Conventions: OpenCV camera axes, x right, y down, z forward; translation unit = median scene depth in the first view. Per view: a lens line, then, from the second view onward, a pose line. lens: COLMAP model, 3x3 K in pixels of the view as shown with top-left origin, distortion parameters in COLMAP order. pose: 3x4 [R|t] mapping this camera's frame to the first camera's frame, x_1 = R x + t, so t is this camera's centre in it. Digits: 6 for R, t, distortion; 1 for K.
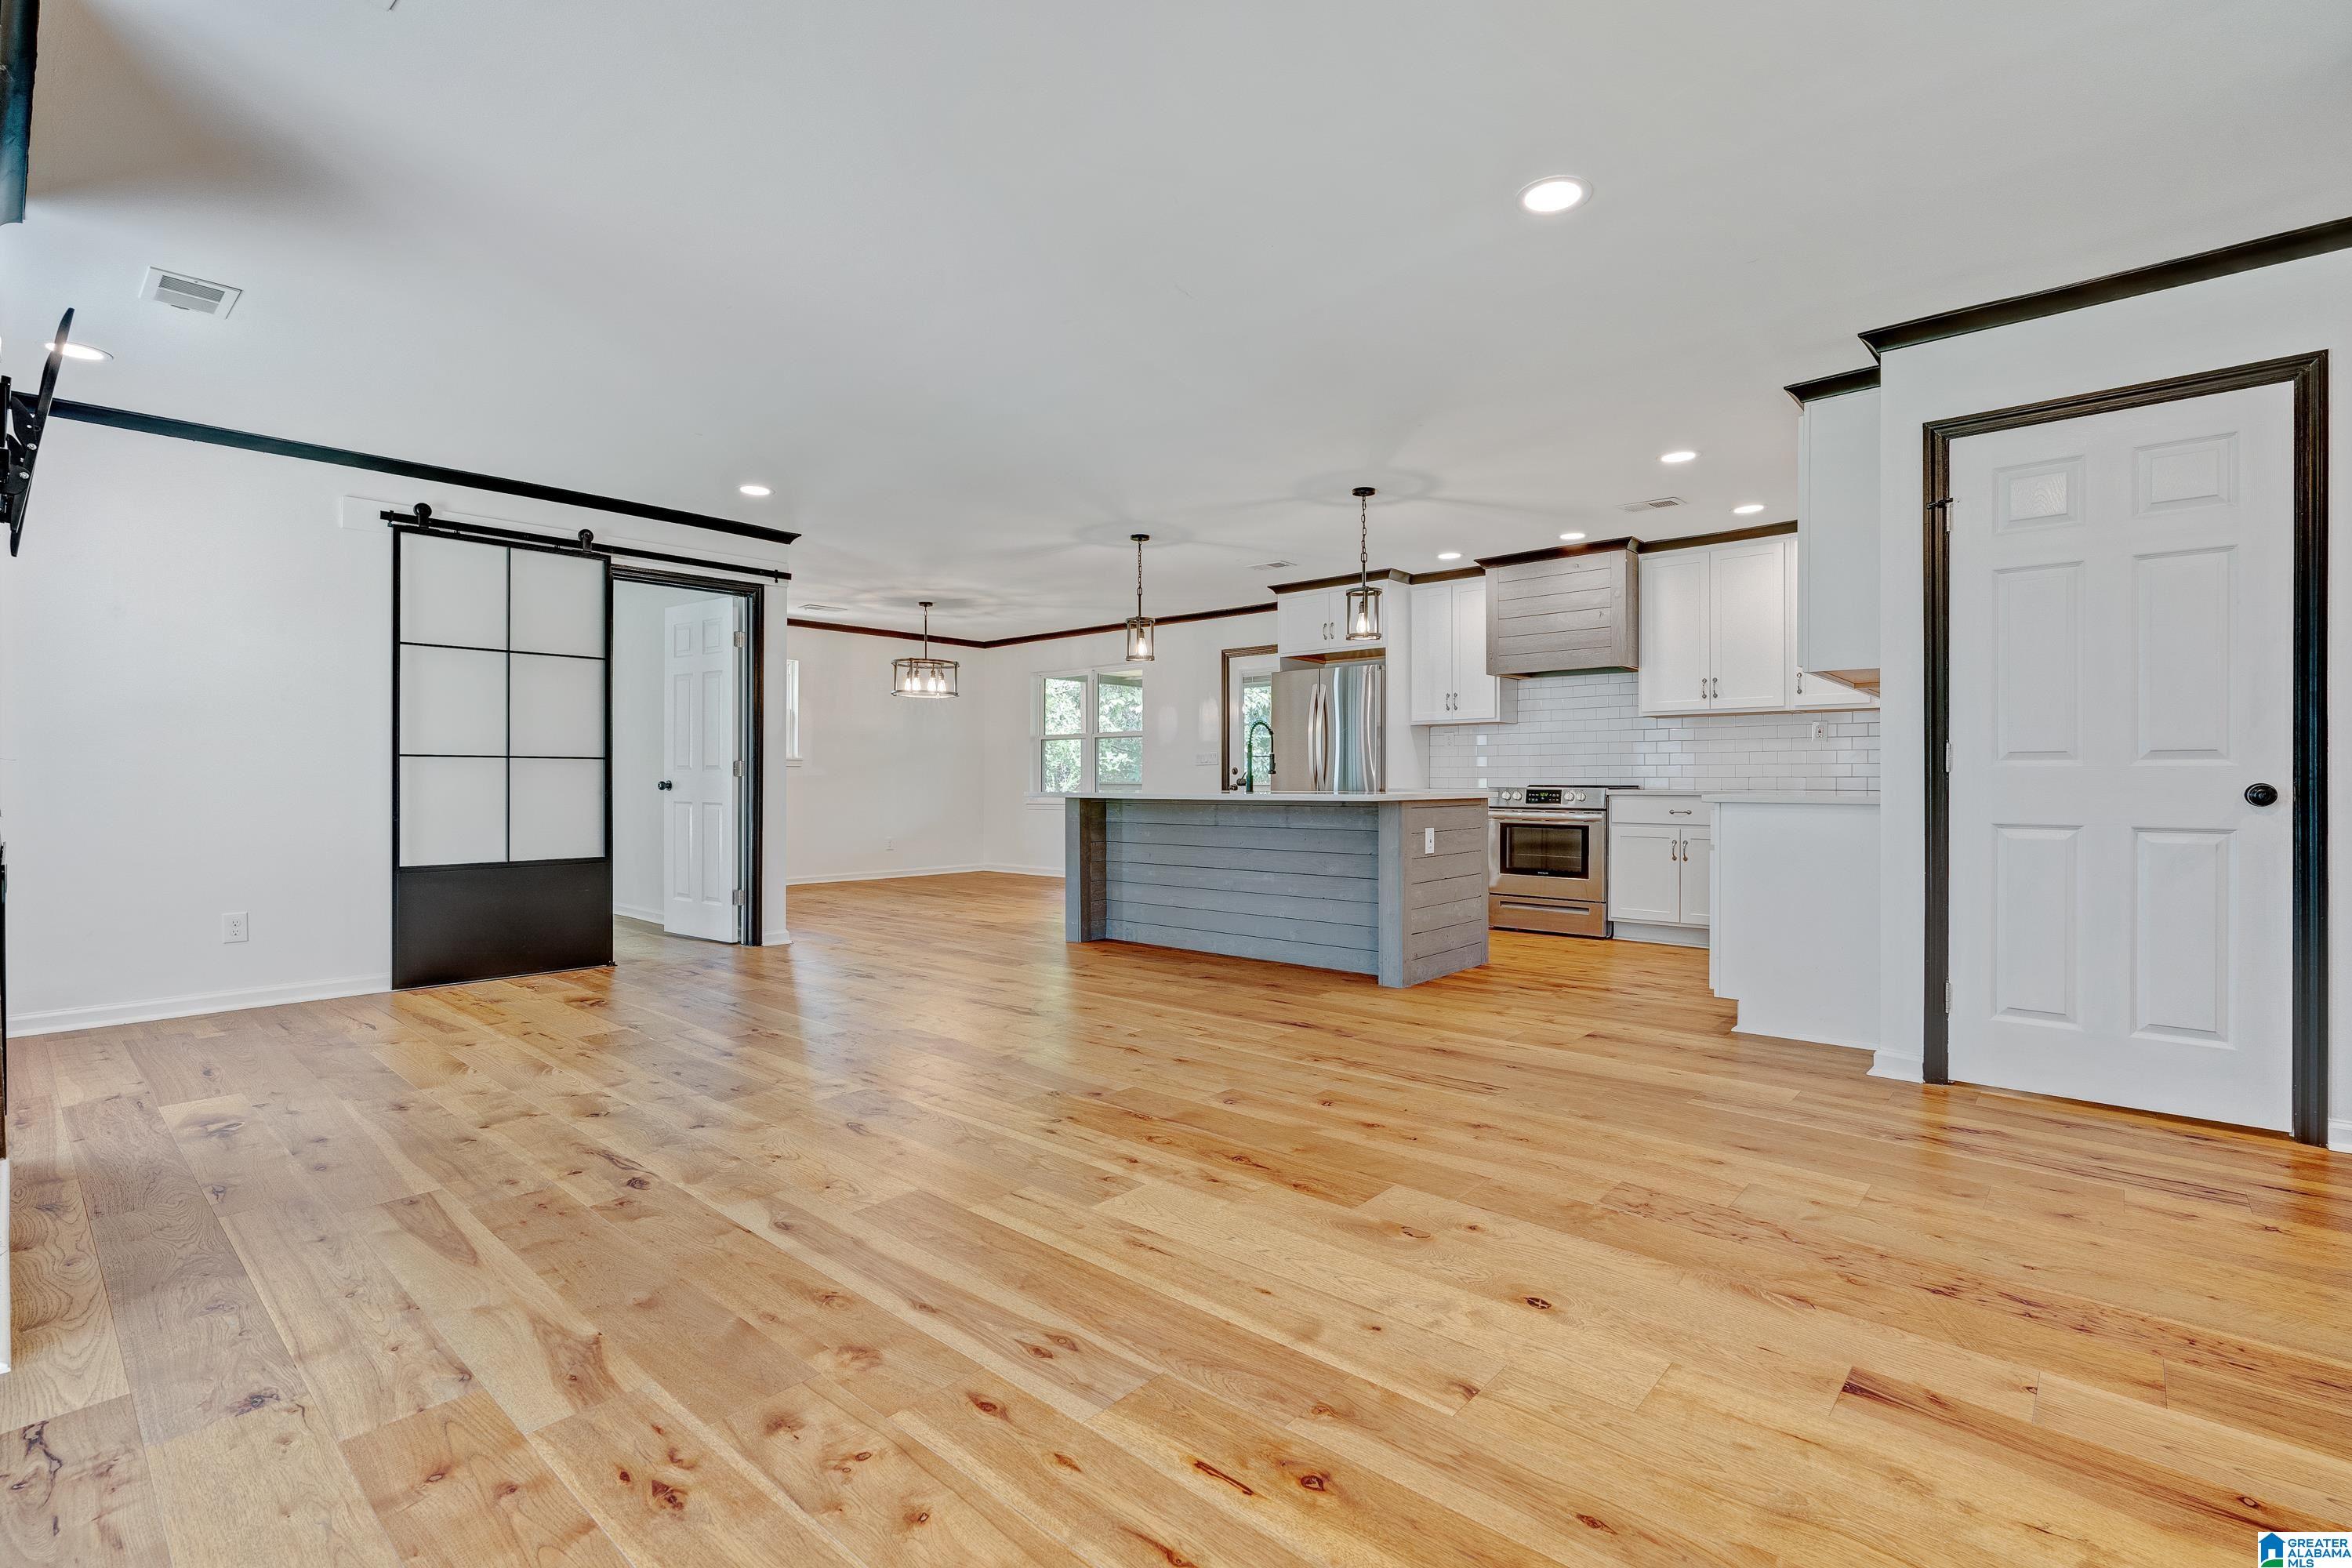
lens RADIAL K [[1067.9, 0, 1179.3], [0, 1067.9, 779.5], [0, 0, 1]] dist [-0.003824, 0.000871]
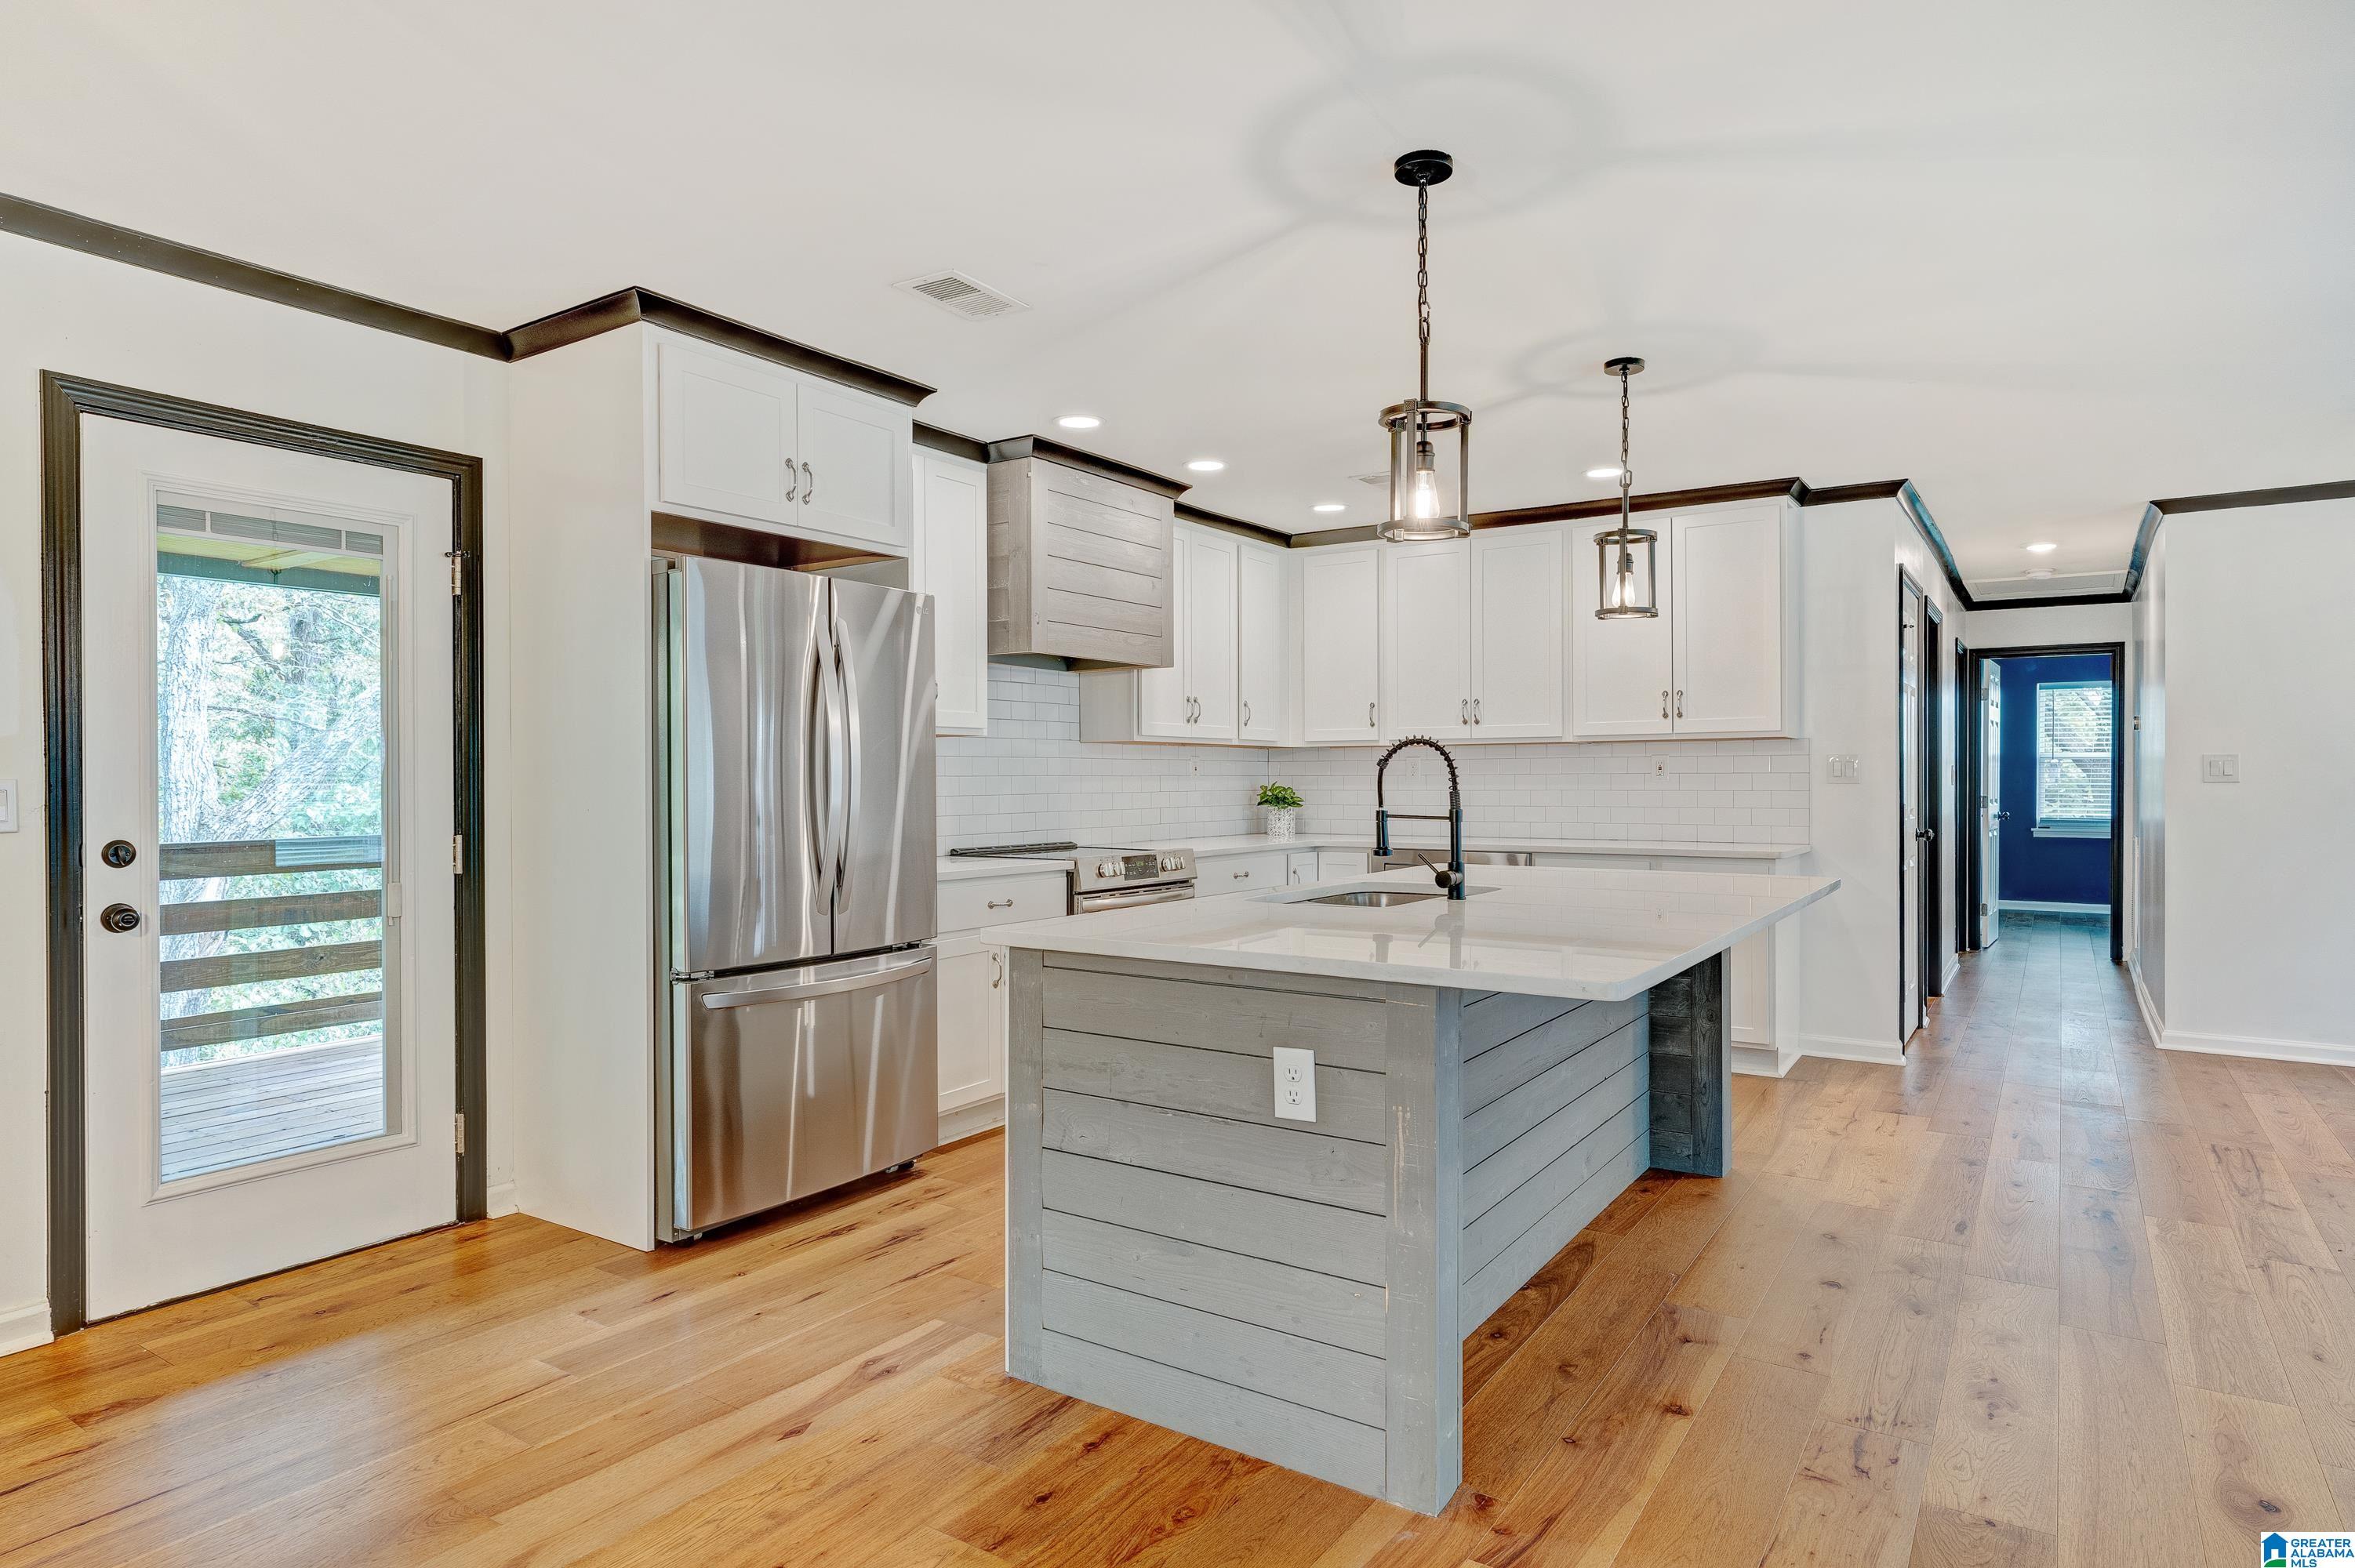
lens RADIAL K [[1321.6, 0, 1177.5], [0, 1321.6, 784.0], [0, 0, 1]] dist [0.000984, 0.000585]
pose [[-0.132063, -0.003172, 0.991236, -0.445310], [0.002424, 0.999991, 0.003522, -0.036929], [-0.991238, 0.002868, -0.132054, 1.156385]]
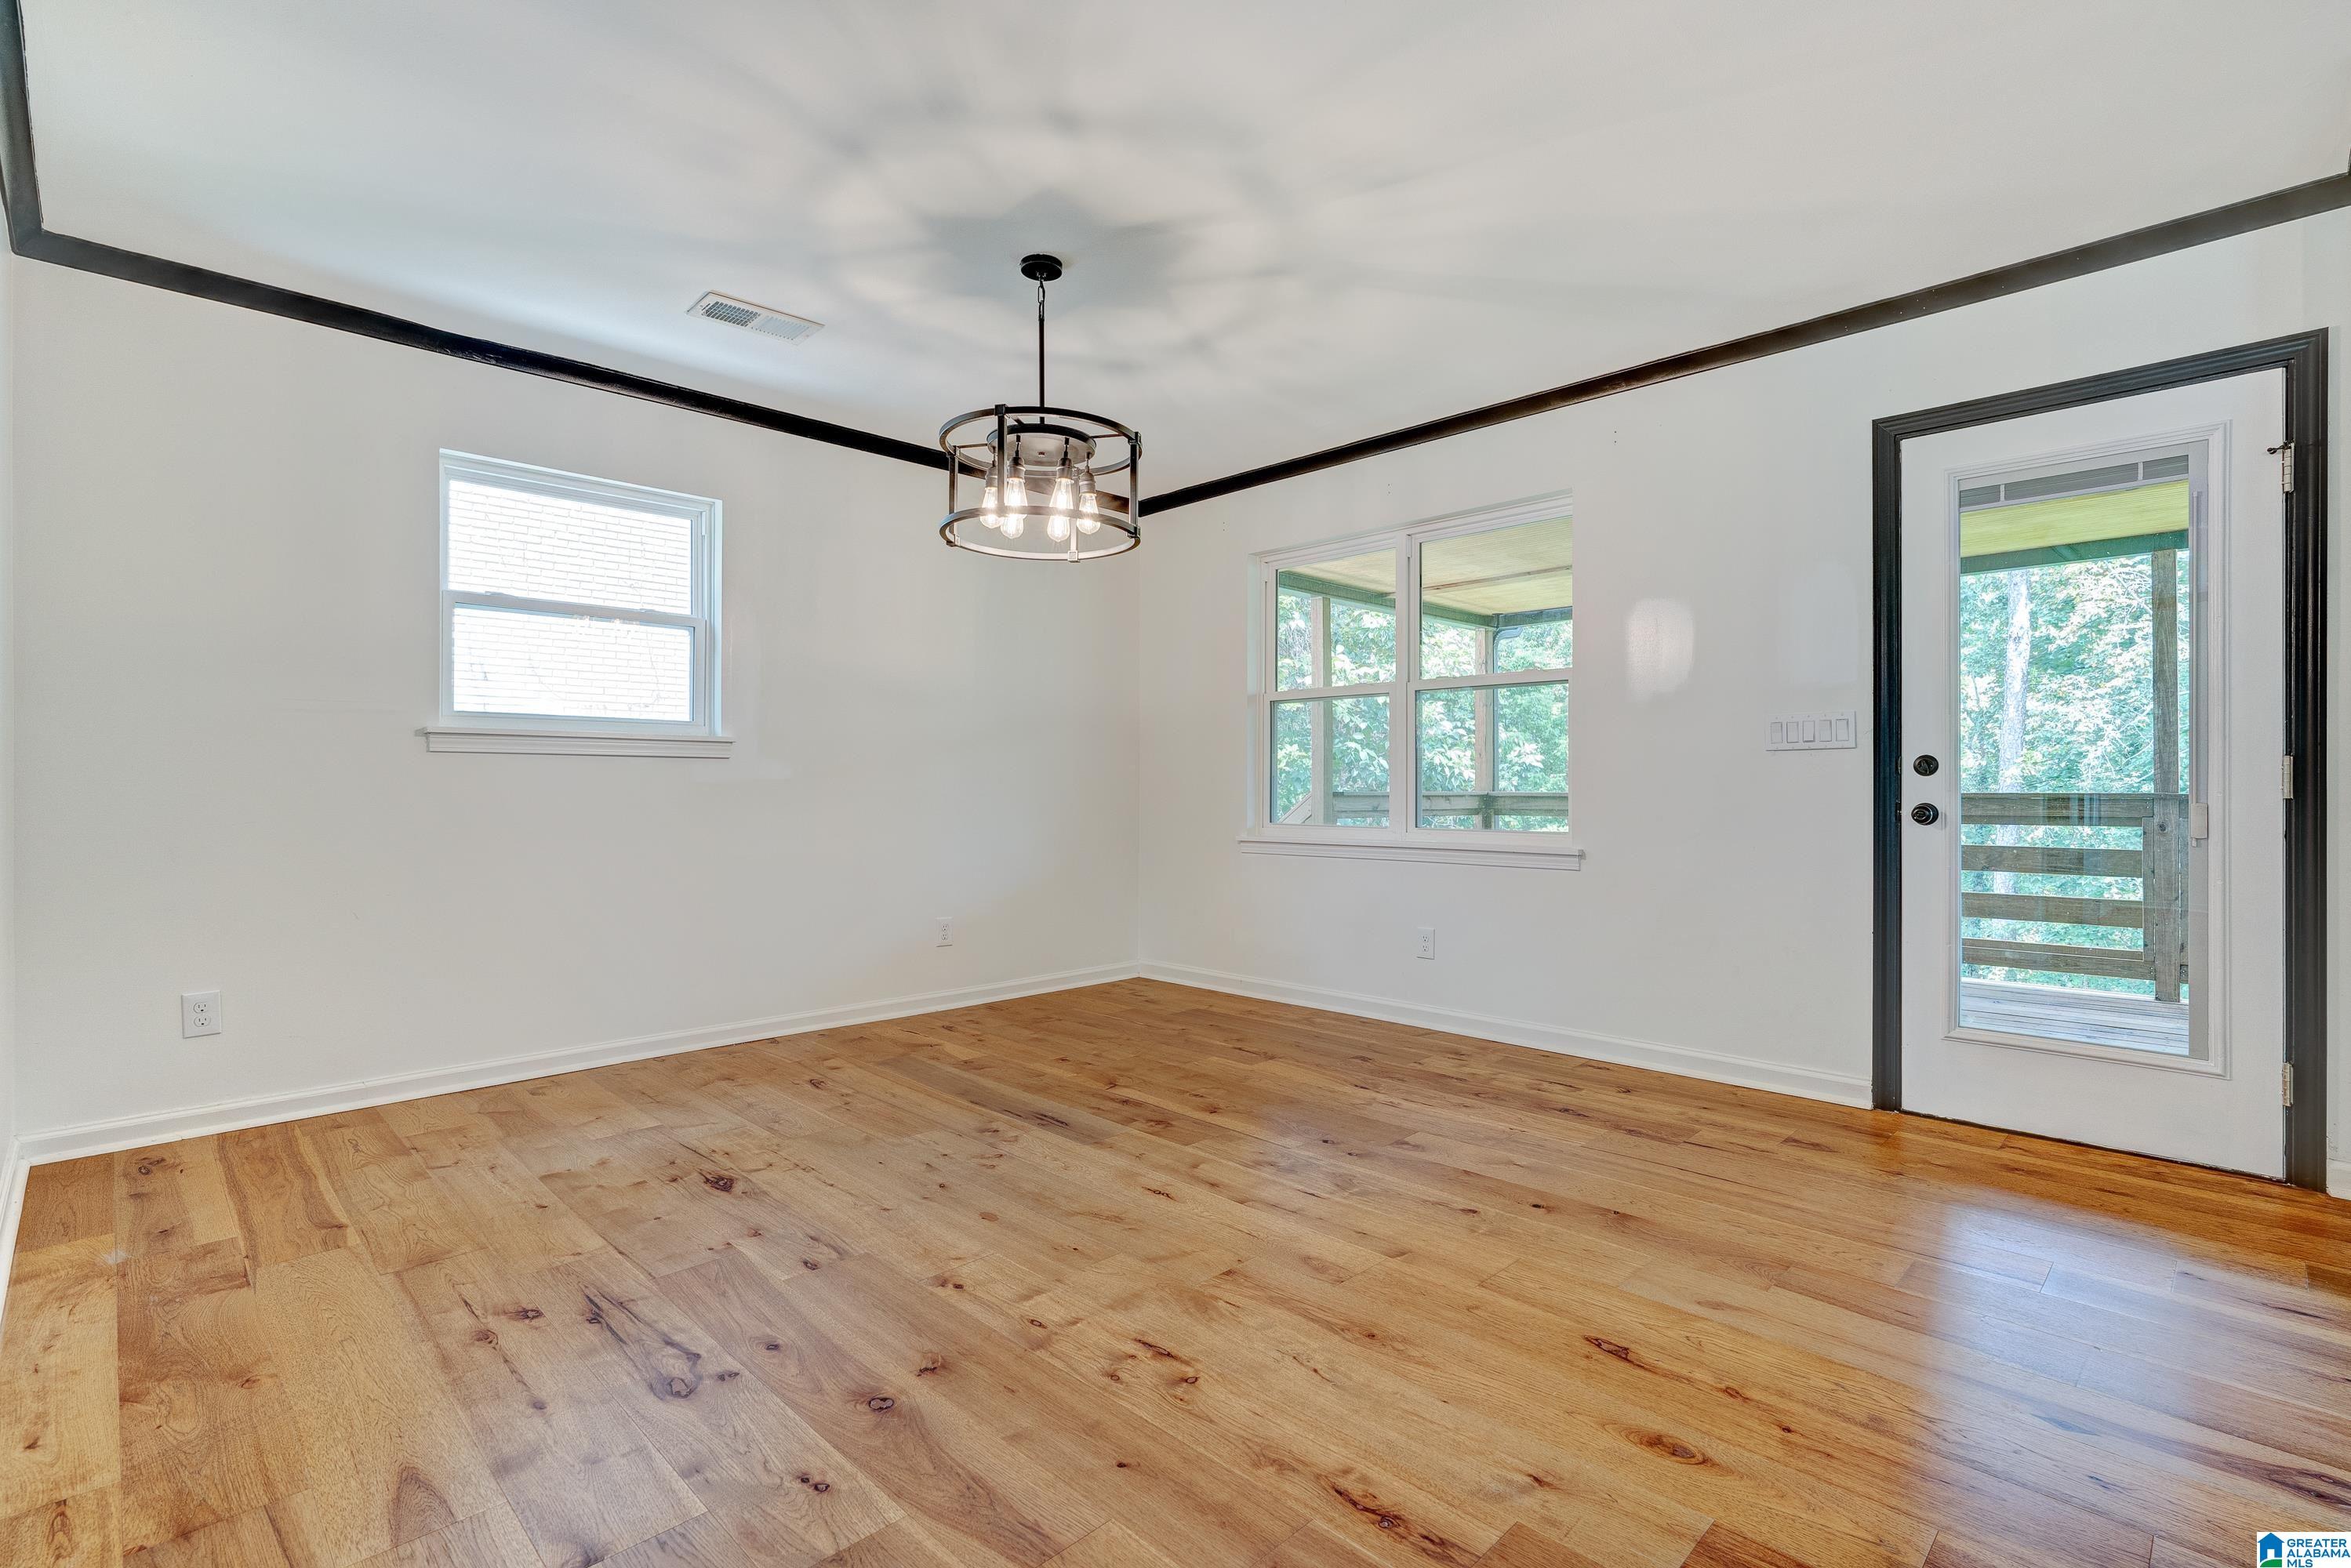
lens RADIAL K [[1089.0, 0, 1181.4], [0, 1089.0, 784.9], [0, 0, 1]] dist [-0.001534, 0.000110]
pose [[0.998121, -0.000807, -0.061267, -0.244189], [0.000985, 0.999995, 0.002868, -0.003674], [0.061264, -0.002923, 0.998117, 0.934634]]
